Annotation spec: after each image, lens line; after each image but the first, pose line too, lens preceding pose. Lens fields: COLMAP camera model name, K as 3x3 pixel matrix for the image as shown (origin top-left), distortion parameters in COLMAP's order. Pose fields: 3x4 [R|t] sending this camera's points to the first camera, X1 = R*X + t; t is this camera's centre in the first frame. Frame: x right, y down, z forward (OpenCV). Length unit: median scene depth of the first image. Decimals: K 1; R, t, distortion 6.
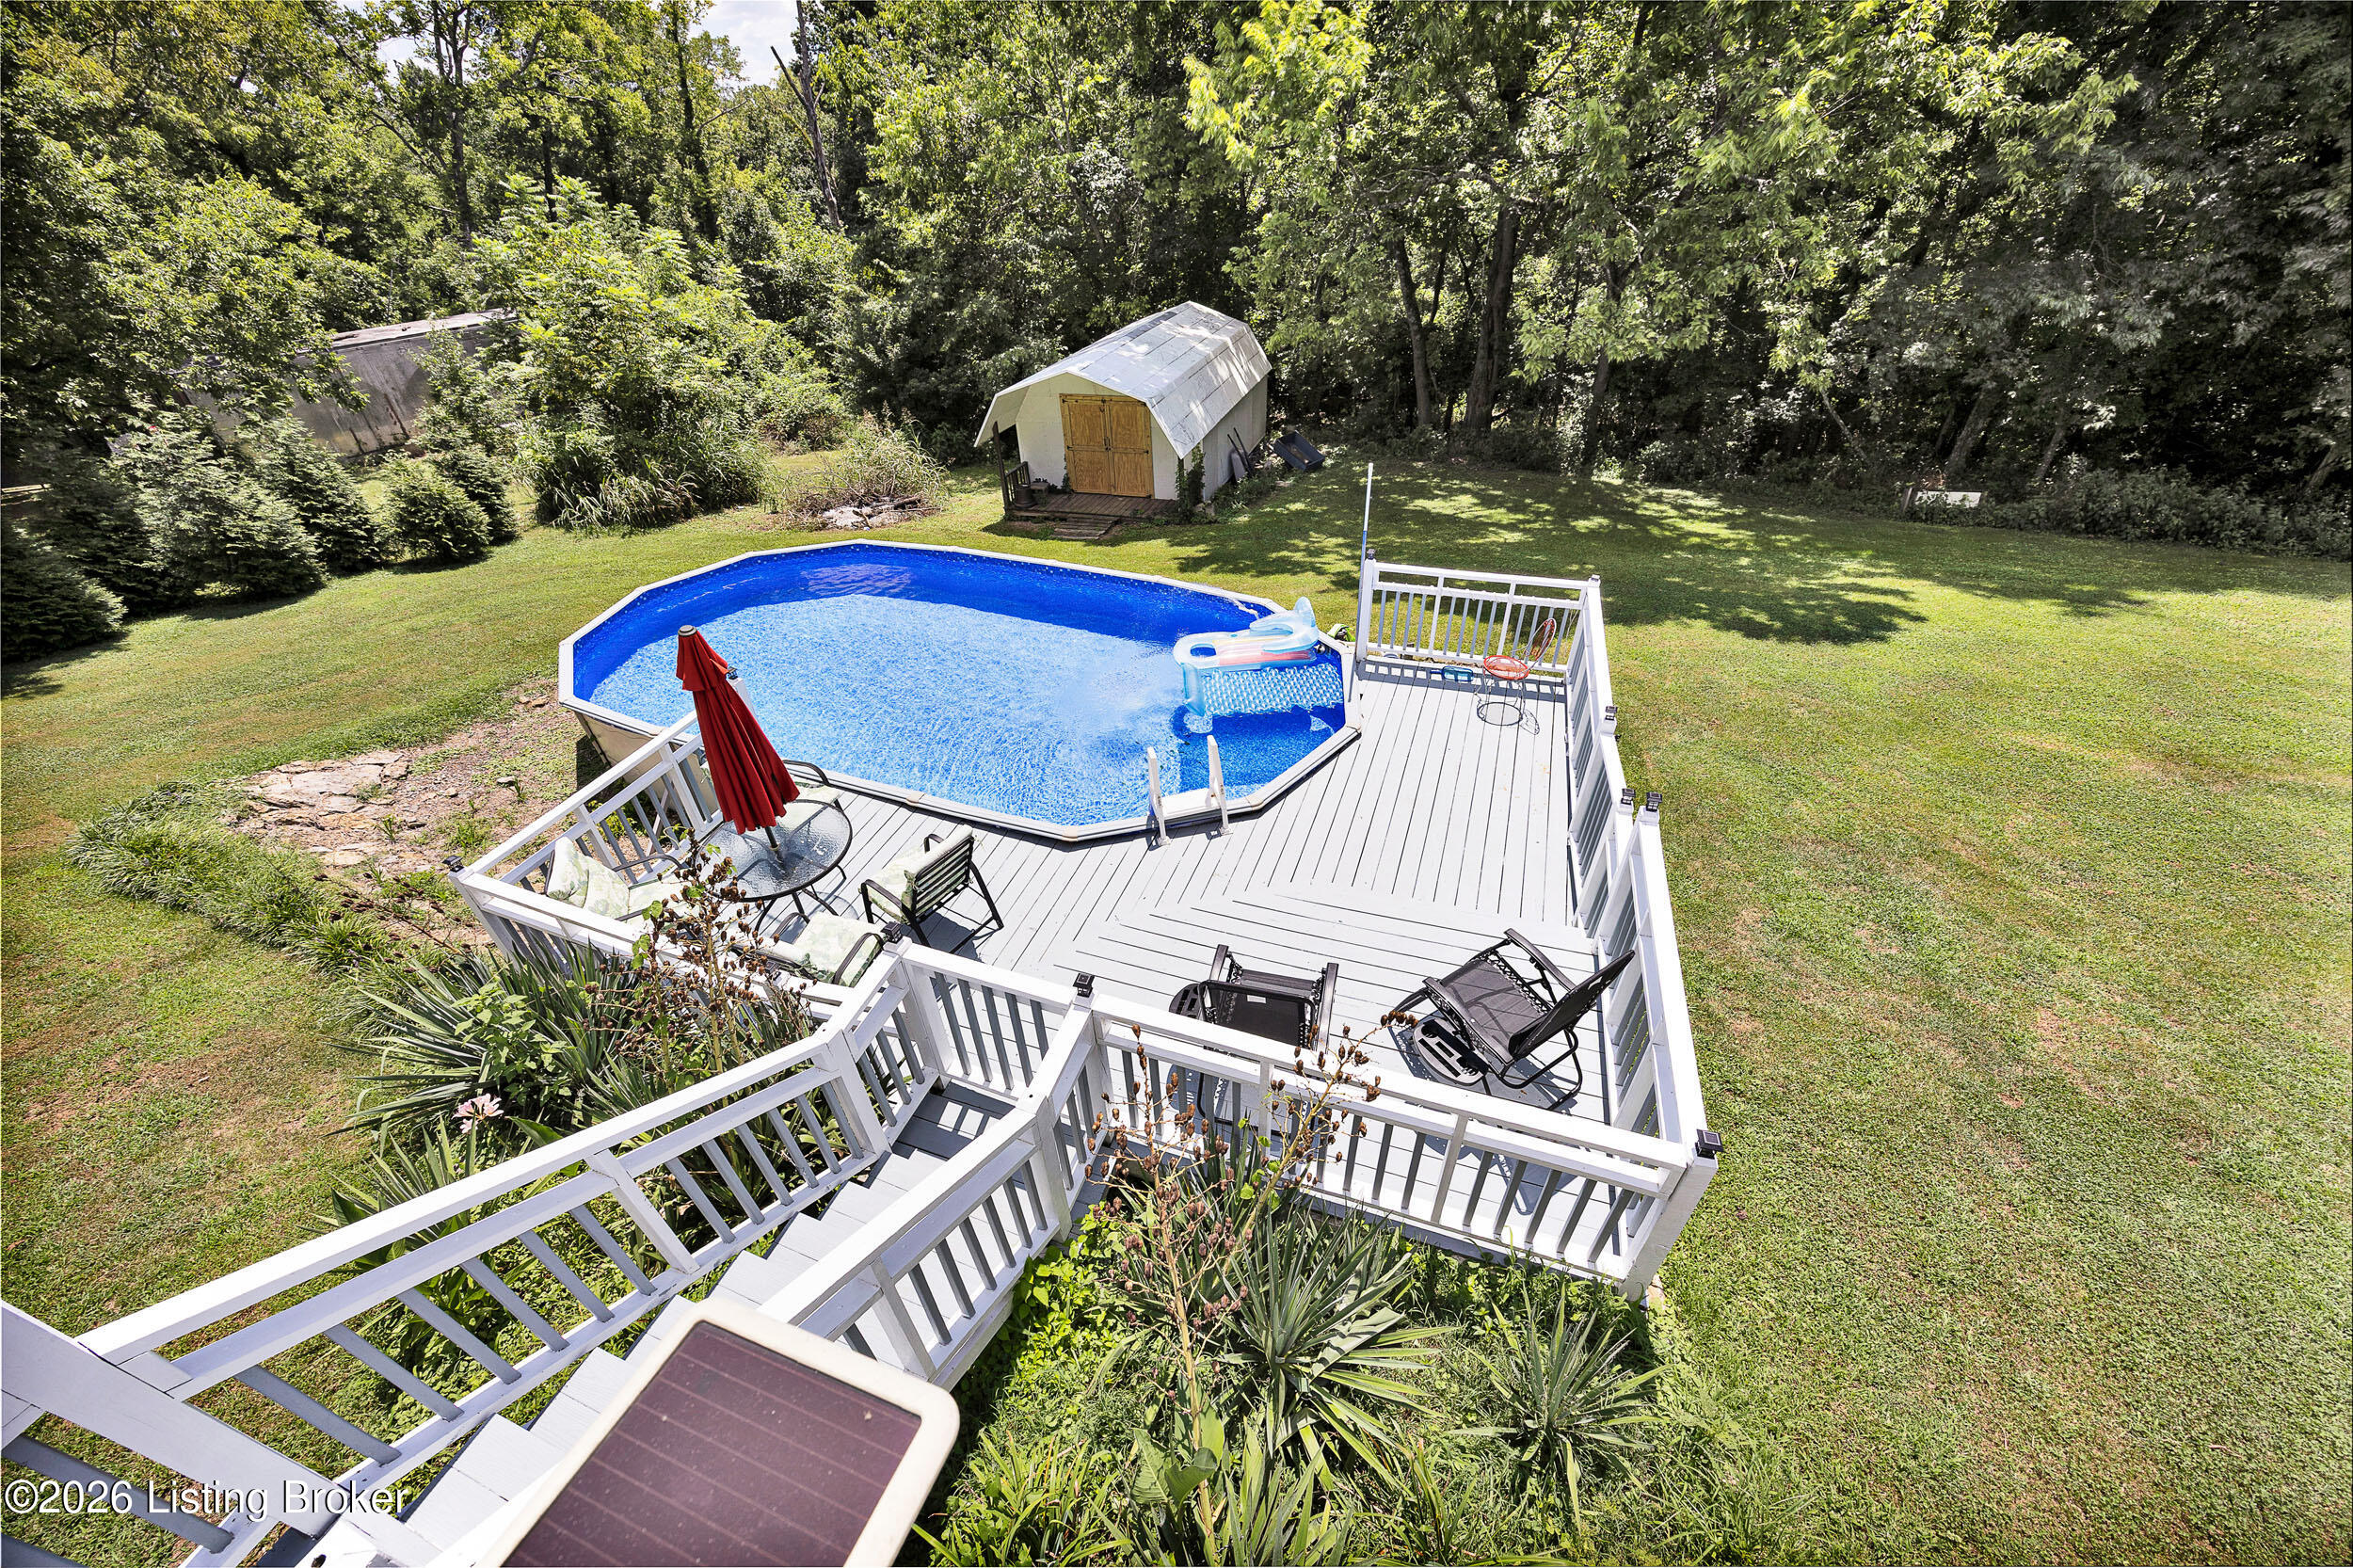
lens RADIAL K [[926.9, 0, 1178.1], [0, 926.9, 765.8], [0, 0, 1]] dist [-0.000341, 0.000014]
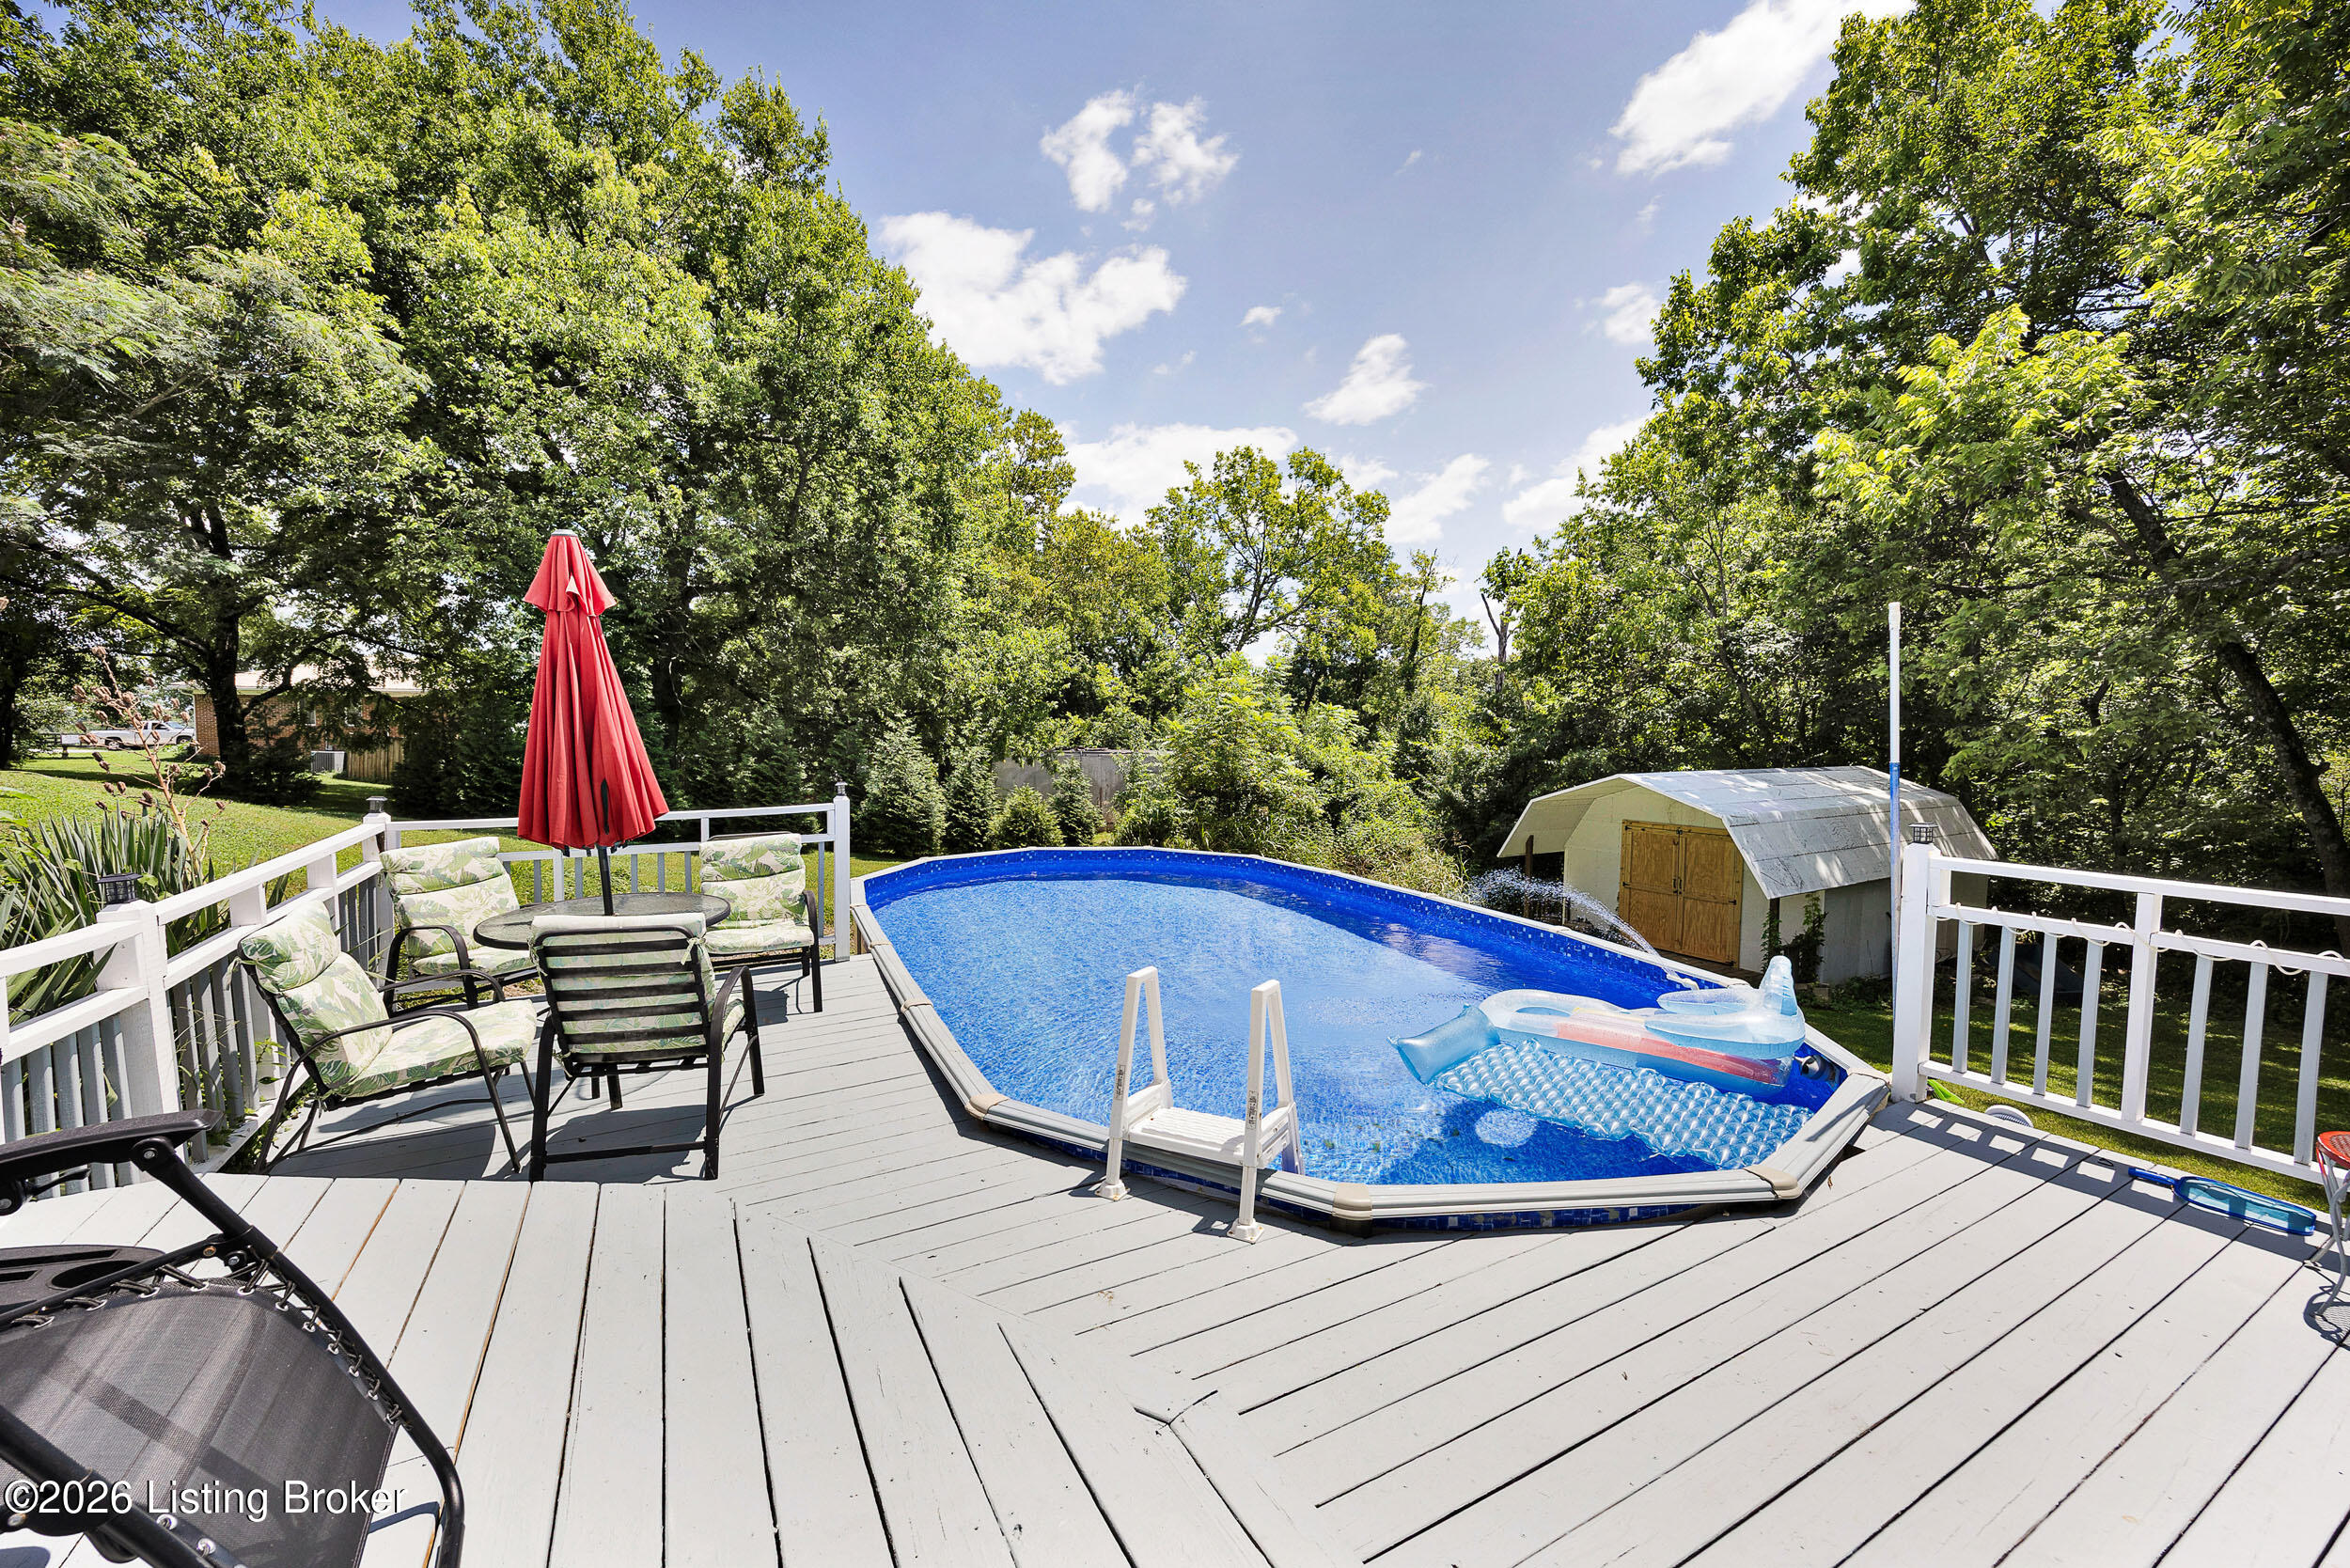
lens RADIAL K [[925.7, 0, 1176.6], [0, 925.7, 765.8], [0, 0, 1]] dist [-0.000341, 0.000014]
pose [[0.747741, 0.080293, -0.659118, 0.212458], [-0.419629, 0.826441, -0.375375, 0.050783], [0.514582, 0.557268, 0.651657, 0.485415]]
